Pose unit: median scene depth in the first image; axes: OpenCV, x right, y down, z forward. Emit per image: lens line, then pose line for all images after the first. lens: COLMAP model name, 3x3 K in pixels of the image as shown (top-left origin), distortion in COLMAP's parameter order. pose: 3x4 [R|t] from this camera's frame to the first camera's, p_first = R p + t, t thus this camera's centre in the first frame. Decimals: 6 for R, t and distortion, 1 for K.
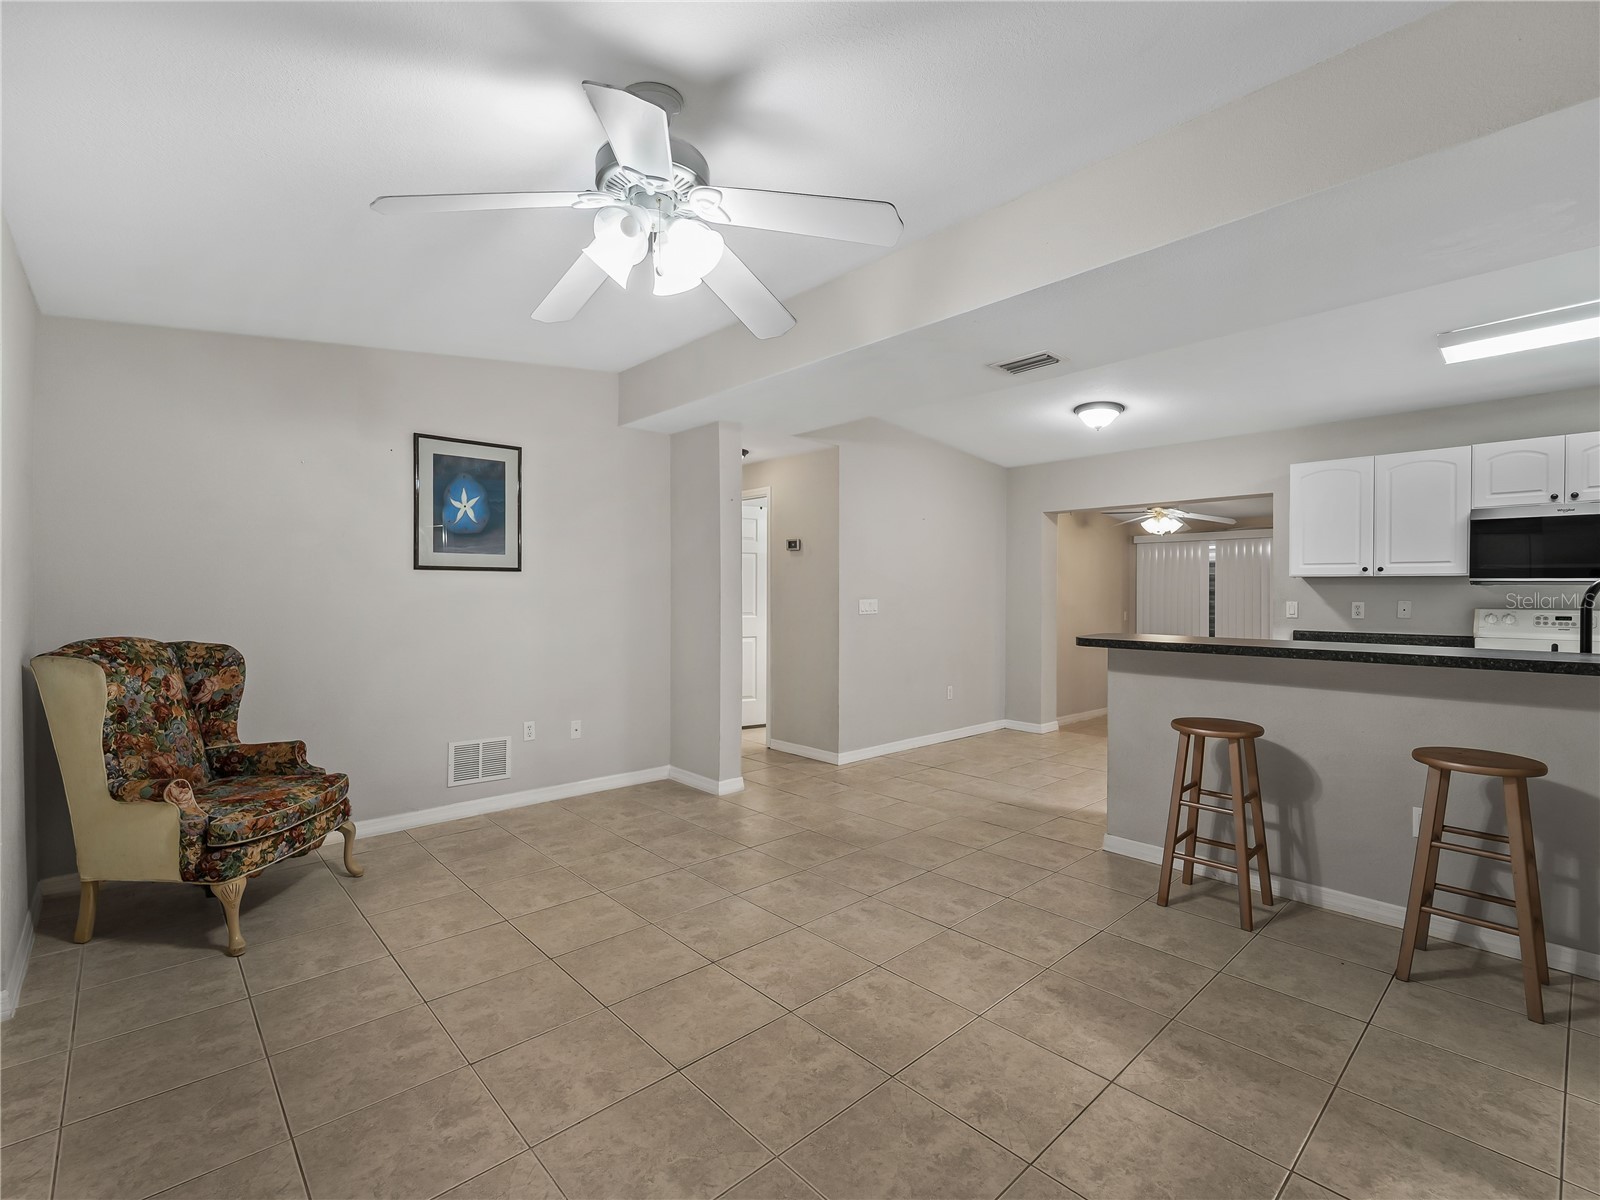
lens RADIAL K [[731.0, 0, 793.3], [0, 731.0, 599.7], [0, 0, 1]] dist [0.000908, -0.003182]
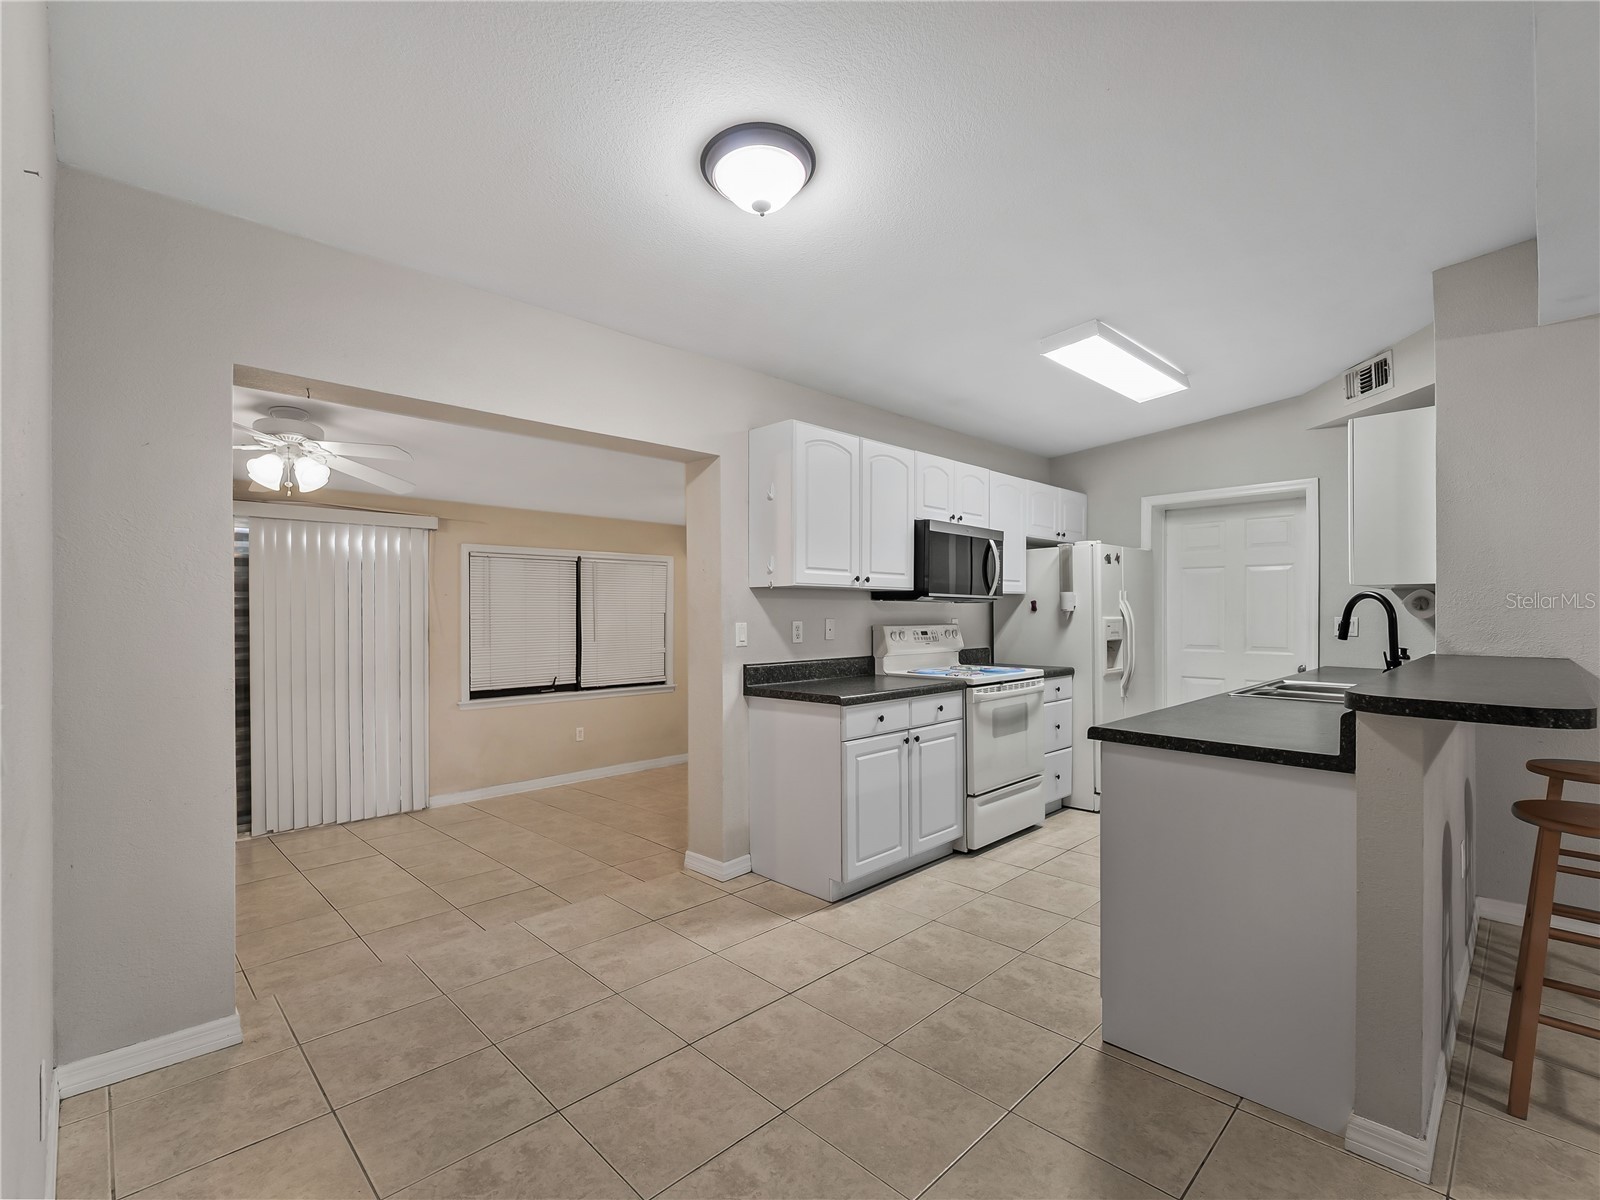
lens RADIAL K [[731.0, 0, 811.6], [0, 731.0, 616.4], [0, 0, 1]] dist [0.000908, -0.003182]
pose [[-0.050740, -0.006221, 0.998693, 0.006396], [0.014948, 0.999864, 0.006988, -0.008355], [-0.998600, 0.015283, -0.050640, 1.215962]]
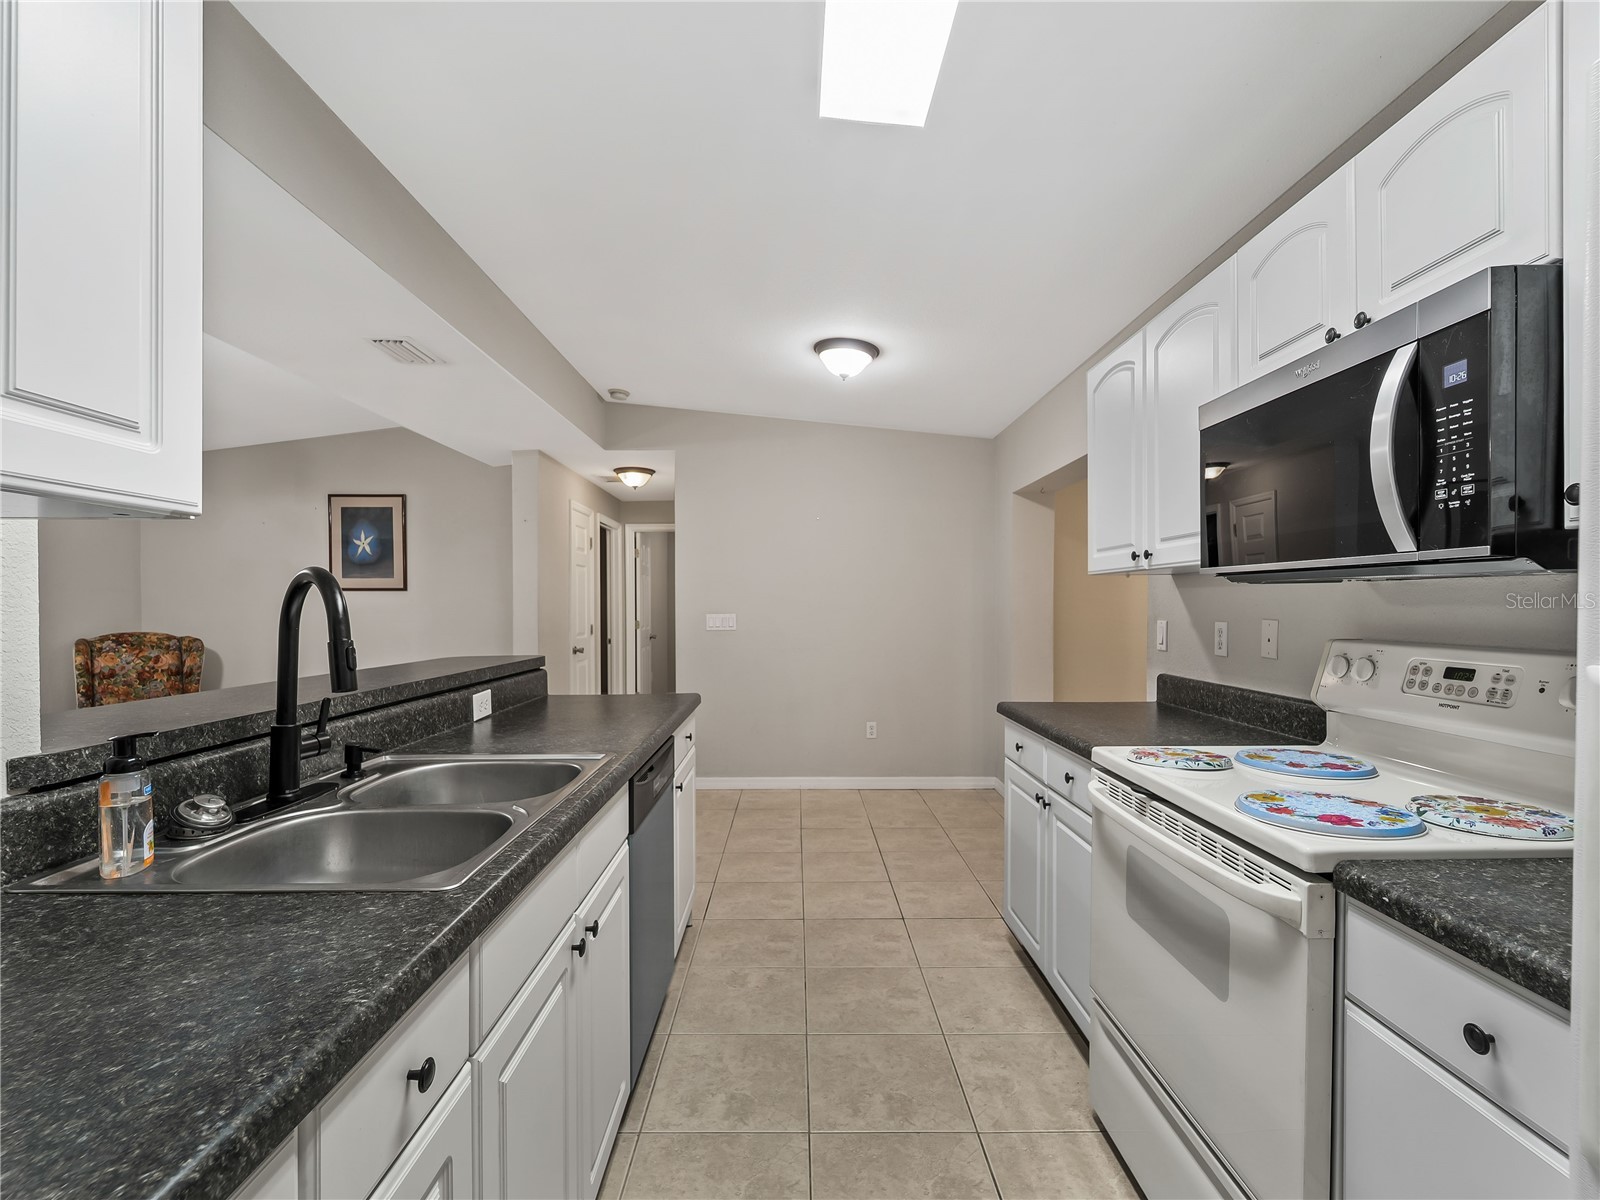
lens RADIAL K [[731.0, 0, 797.9], [0, 731.0, 615.3], [0, 0, 1]] dist [0.000908, -0.003182]
pose [[0.743409, 0.005037, -0.668818, 1.054818], [-0.005045, 0.999985, 0.001922, -0.001240], [0.668818, 0.001945, 0.743424, 0.533992]]
